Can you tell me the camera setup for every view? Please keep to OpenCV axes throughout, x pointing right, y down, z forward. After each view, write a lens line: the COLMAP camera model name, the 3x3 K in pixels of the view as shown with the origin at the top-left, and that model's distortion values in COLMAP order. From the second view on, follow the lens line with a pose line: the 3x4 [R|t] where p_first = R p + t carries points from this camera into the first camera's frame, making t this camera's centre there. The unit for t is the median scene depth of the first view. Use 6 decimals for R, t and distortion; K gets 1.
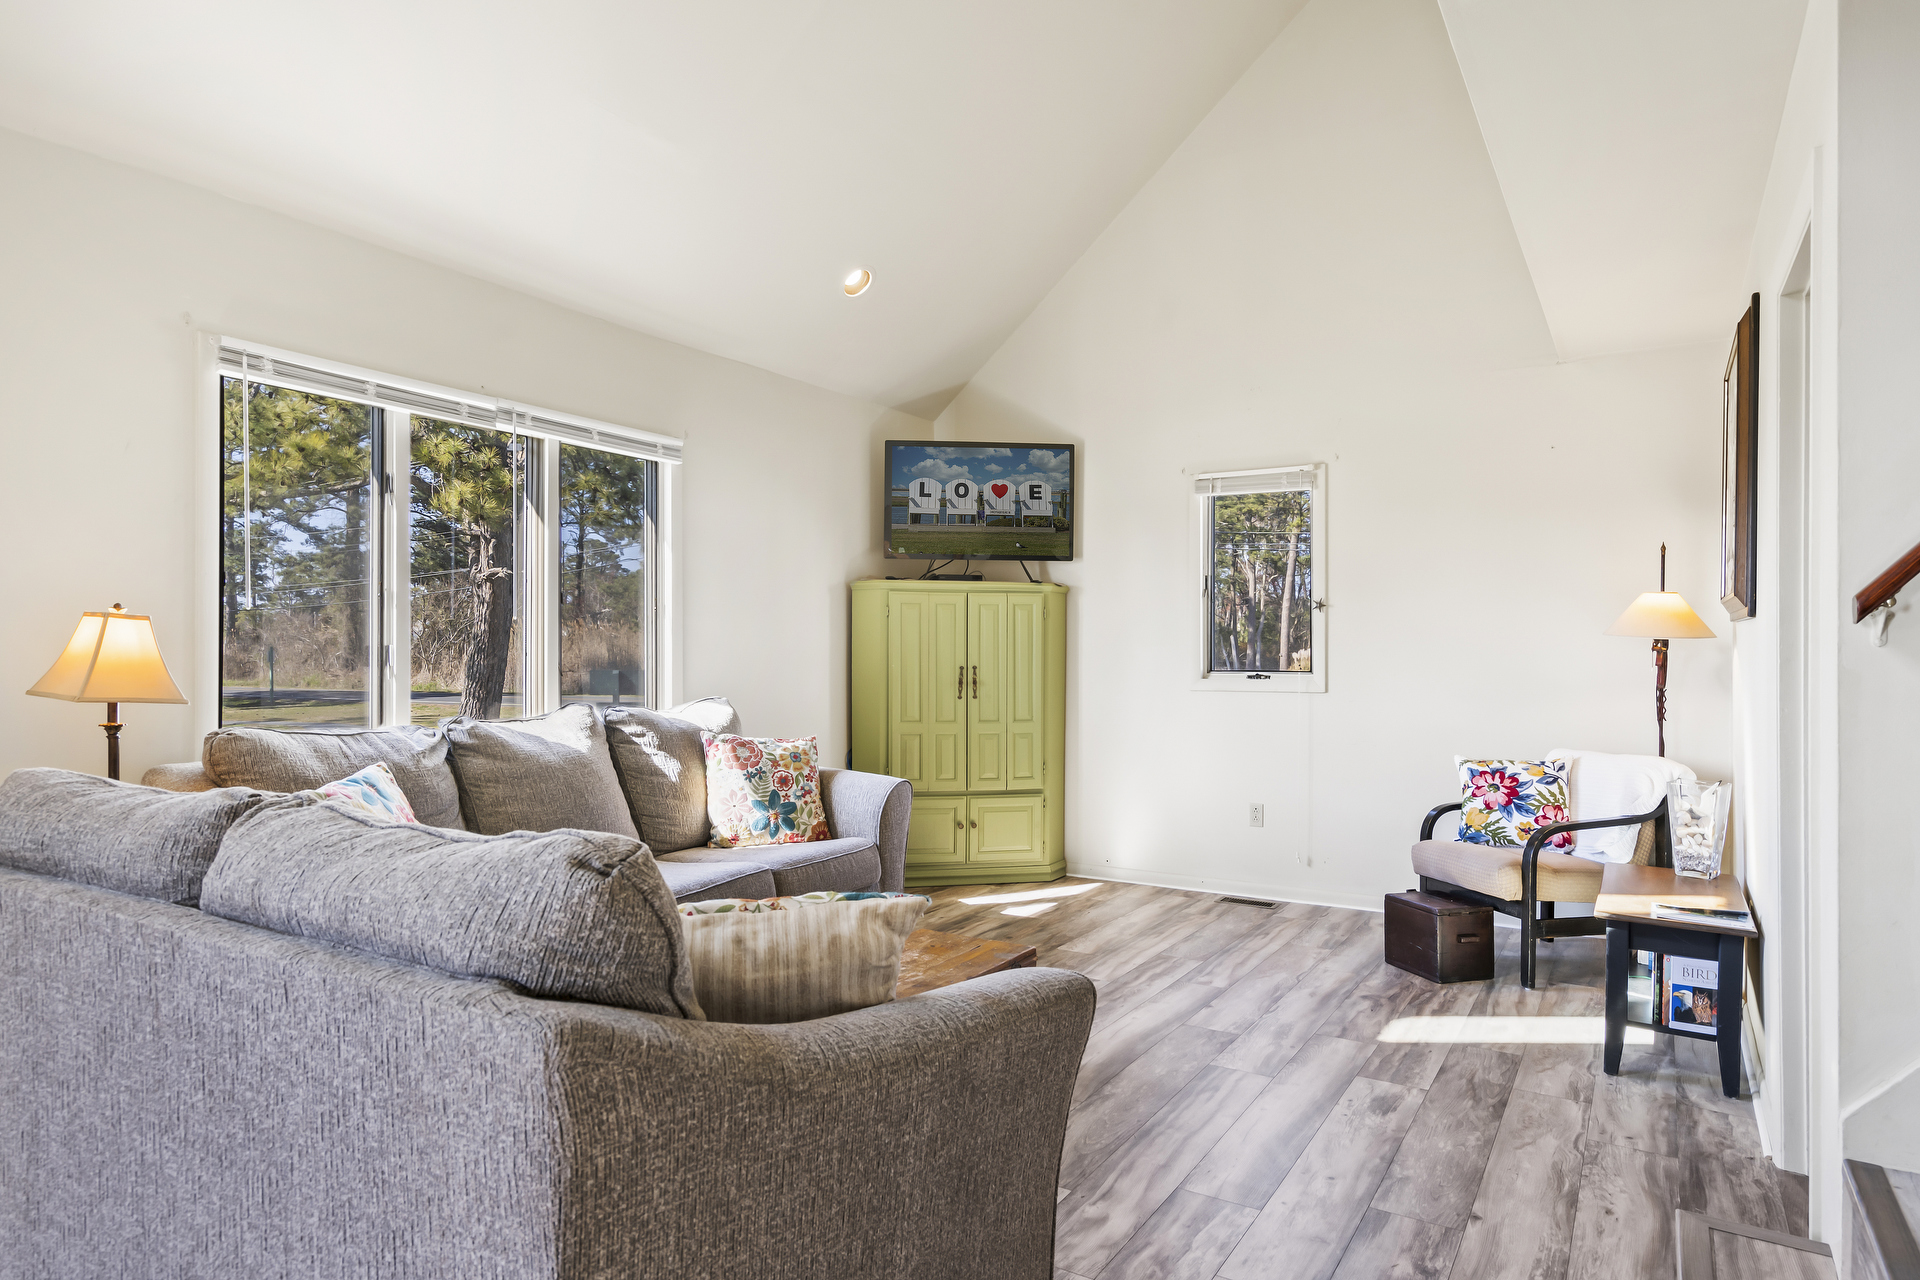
lens RADIAL K [[1138.0, 0, 960.0], [0, 1138.0, 640.0], [0, 0, 1]] dist [0.003790, -0.000224]
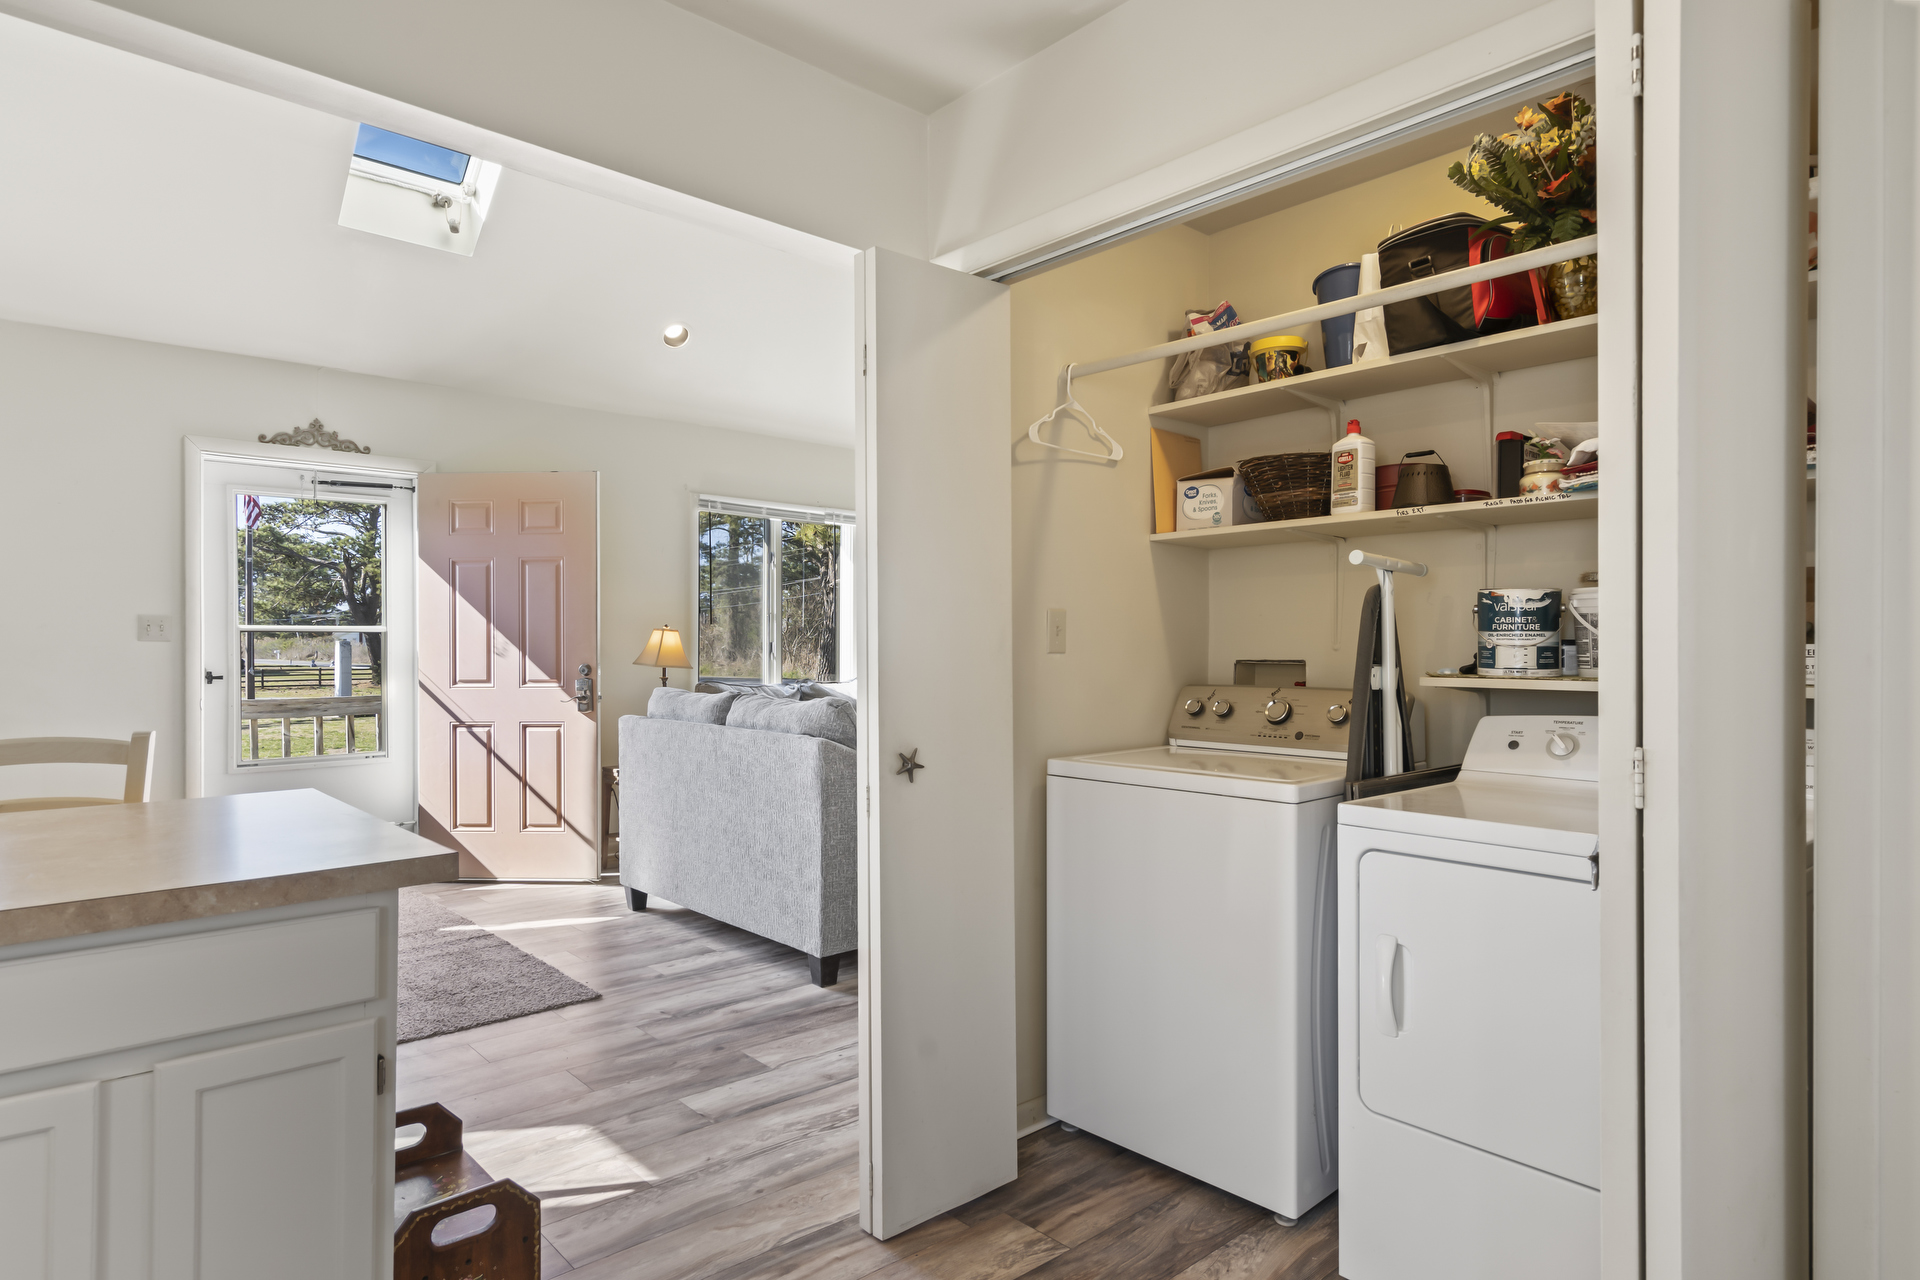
lens RADIAL K [[1089.9, 0, 960.6], [0, 1089.9, 653.0], [0, 0, 1]] dist [0.005309, 0.000012]
pose [[0.960223, 0.003691, -0.279210, 0.271107], [0.000823, 0.999871, 0.016046, -0.005434], [0.279234, -0.015638, 0.960096, -0.579468]]
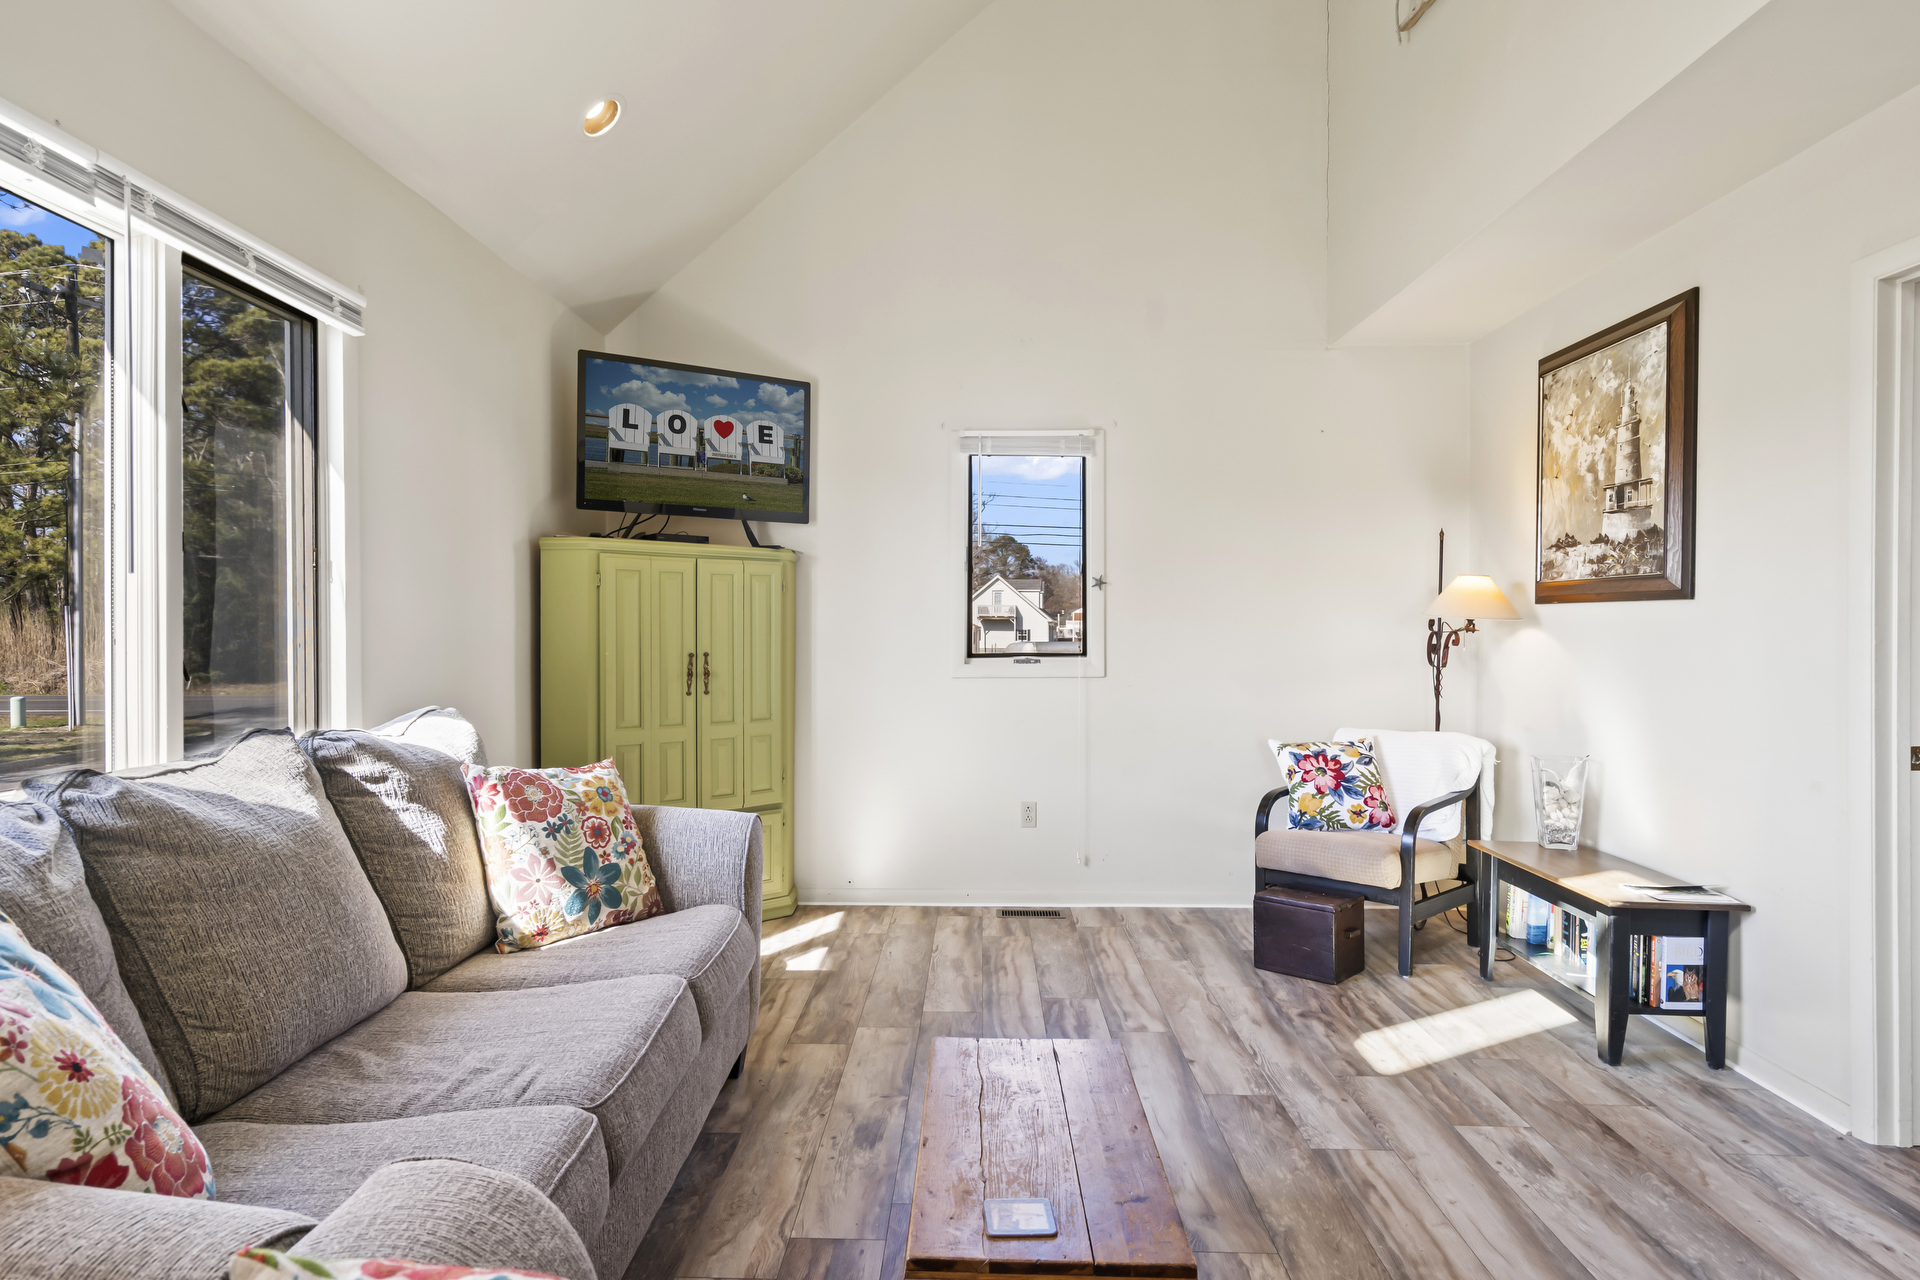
lens RADIAL K [[1127.9, 0, 955.6], [0, 1127.9, 620.5], [0, 0, 1]] dist [0.006251, 0.002163]
pose [[0.864404, 0.002672, 0.502790, -0.299918], [-0.003536, 0.999993, 0.000765, 0.000284], [-0.502785, -0.002439, 0.864408, 0.327956]]
